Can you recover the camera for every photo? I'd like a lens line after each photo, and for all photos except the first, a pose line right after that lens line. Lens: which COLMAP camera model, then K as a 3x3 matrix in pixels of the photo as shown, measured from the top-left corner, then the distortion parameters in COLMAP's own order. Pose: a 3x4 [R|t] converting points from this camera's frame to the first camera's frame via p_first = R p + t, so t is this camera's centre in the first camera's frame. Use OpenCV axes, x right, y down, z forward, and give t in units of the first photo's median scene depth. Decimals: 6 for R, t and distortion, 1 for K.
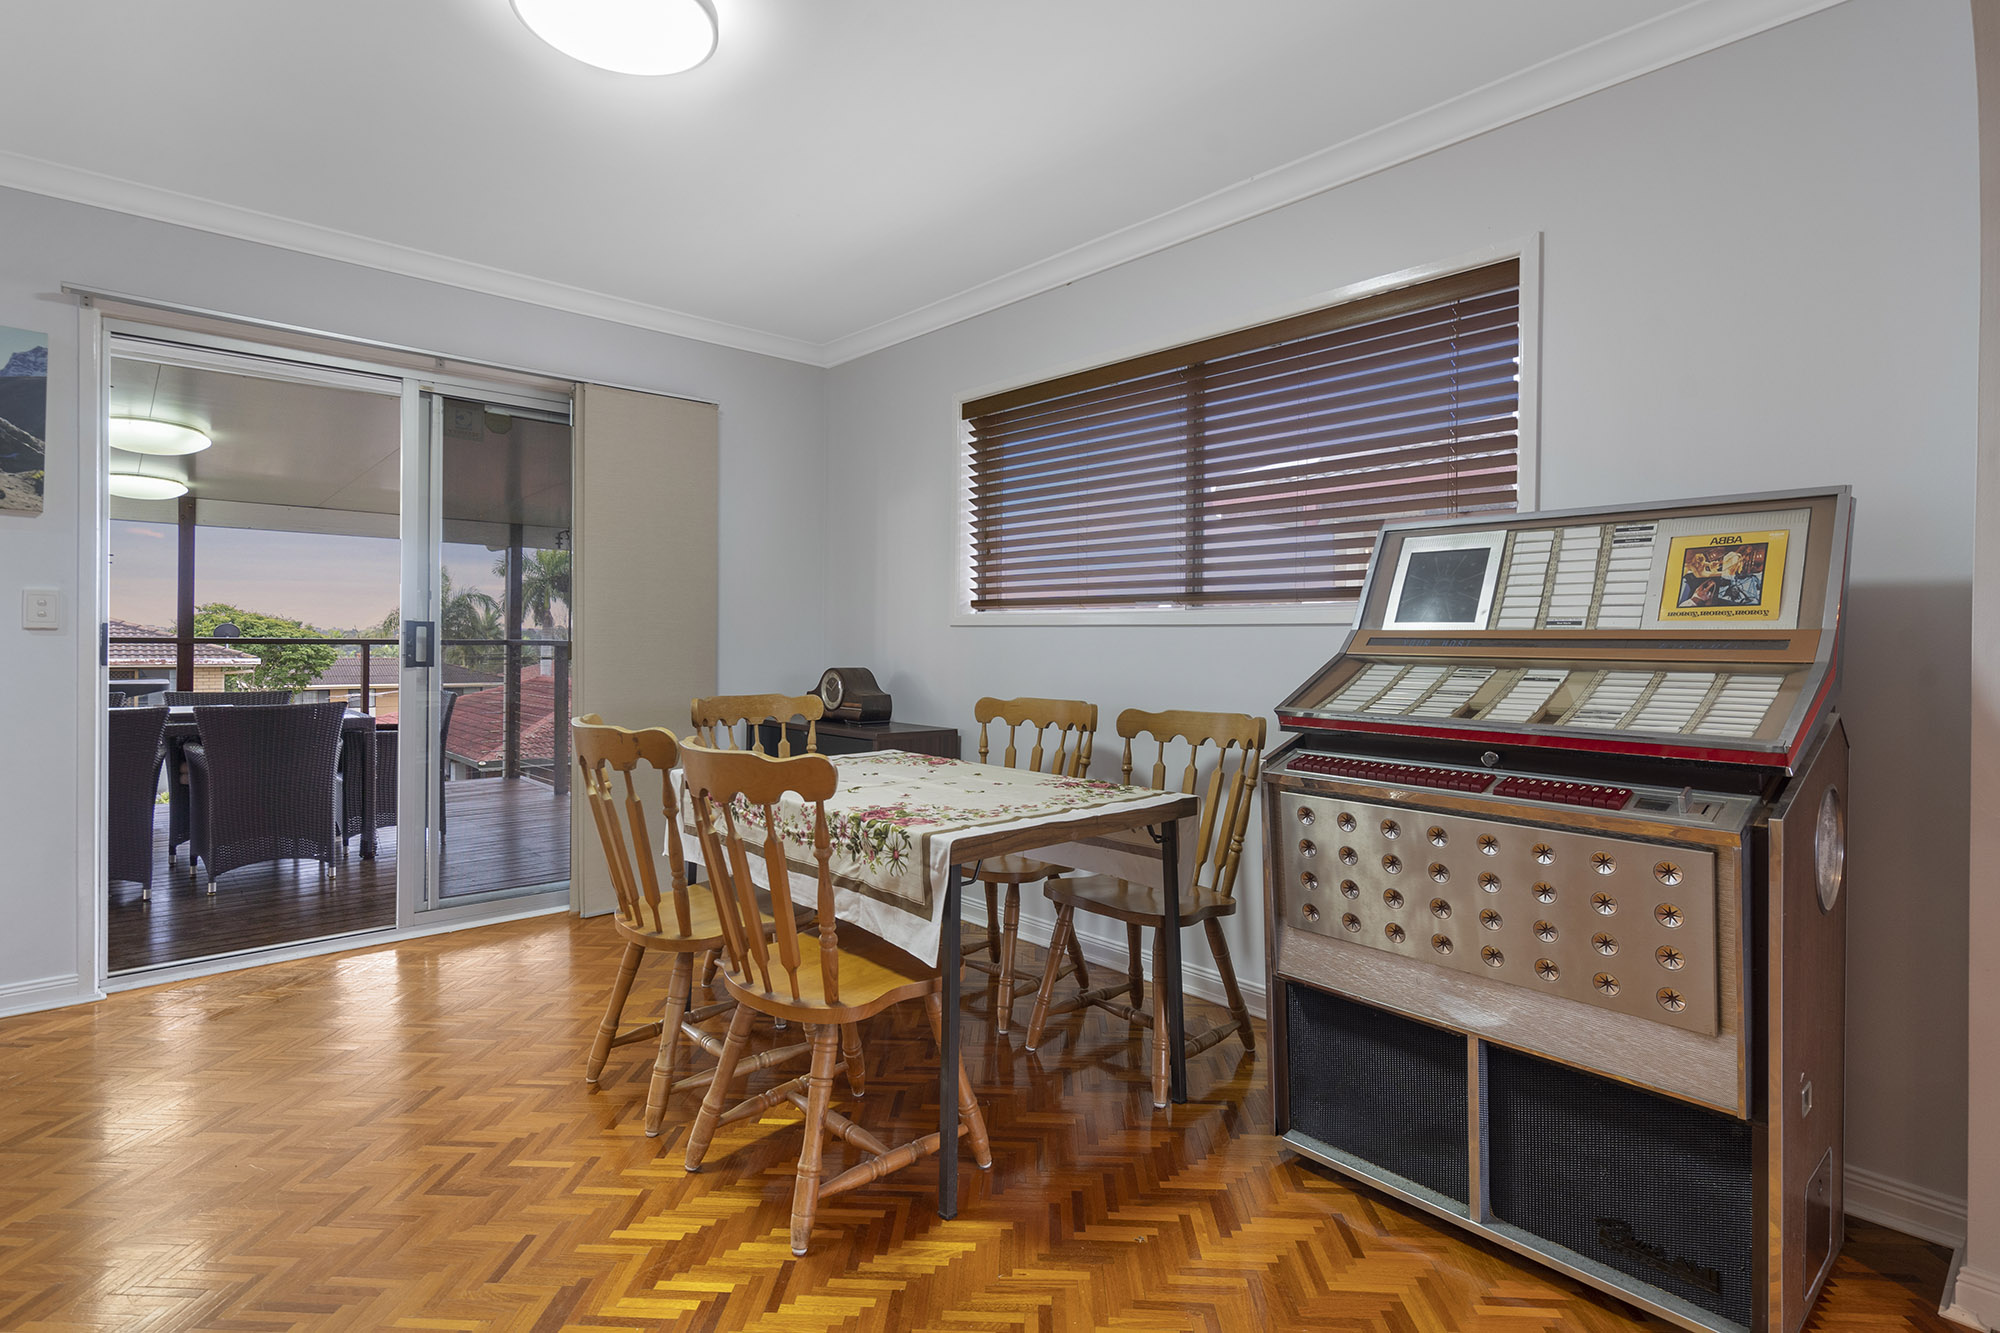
lens RADIAL K [[984.6, 0, 993.8], [0, 984.6, 634.1], [0, 0, 1]] dist [0.001915, -0.000163]
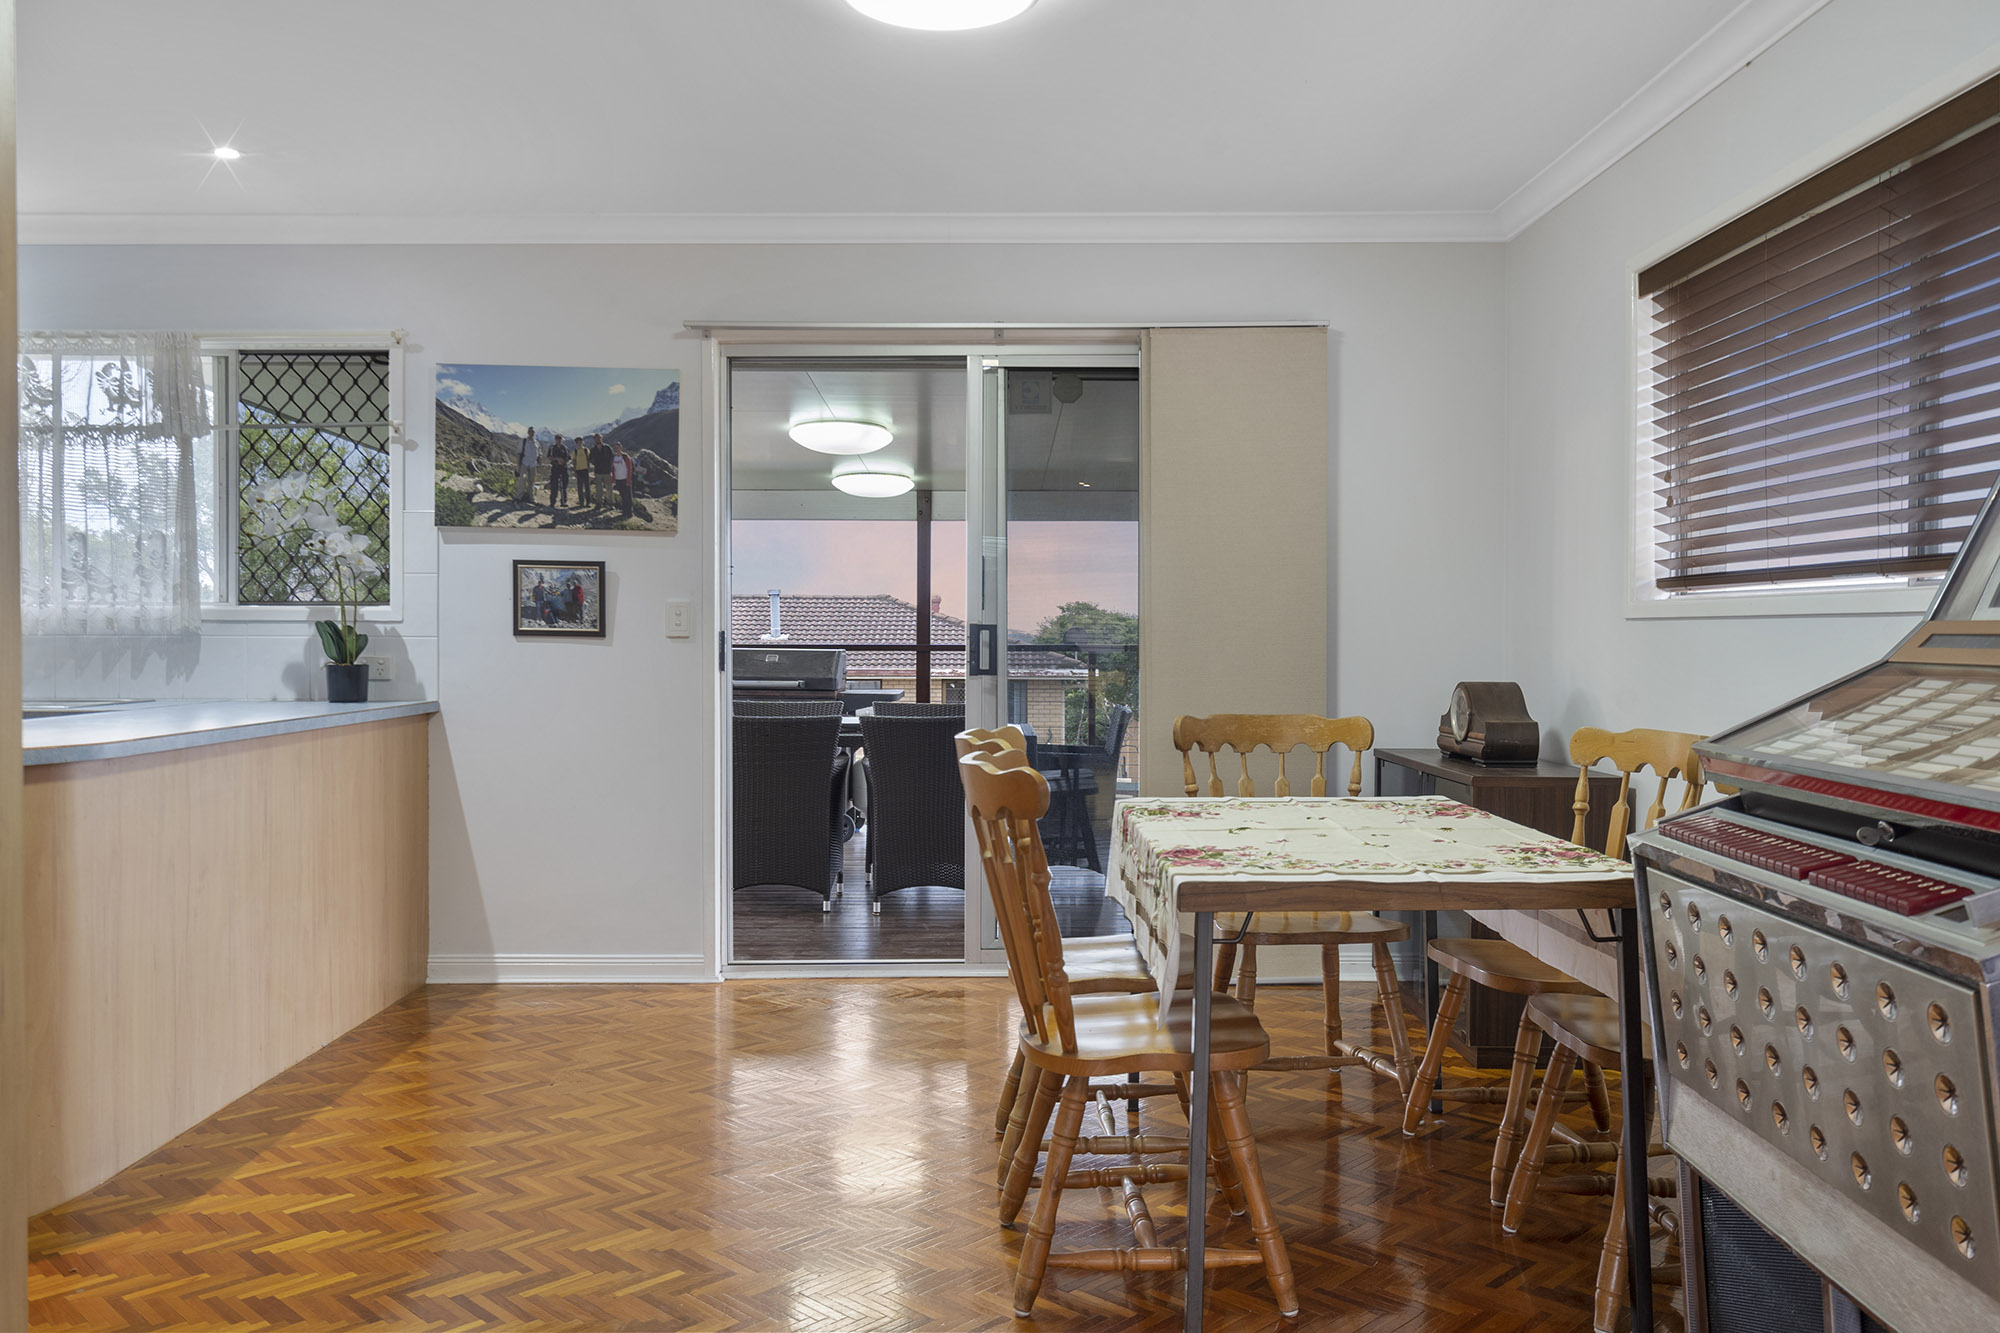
lens RADIAL K [[1566.5, 0, 994.8], [0, 1566.5, 630.5], [0, 0, 1]] dist [0.006310, 0.004870]
pose [[0.736462, -0.012163, -0.676370, 0.368462], [0.010532, 0.999923, -0.006513, 0.001821], [0.676397, -0.002327, 0.736533, -0.040404]]
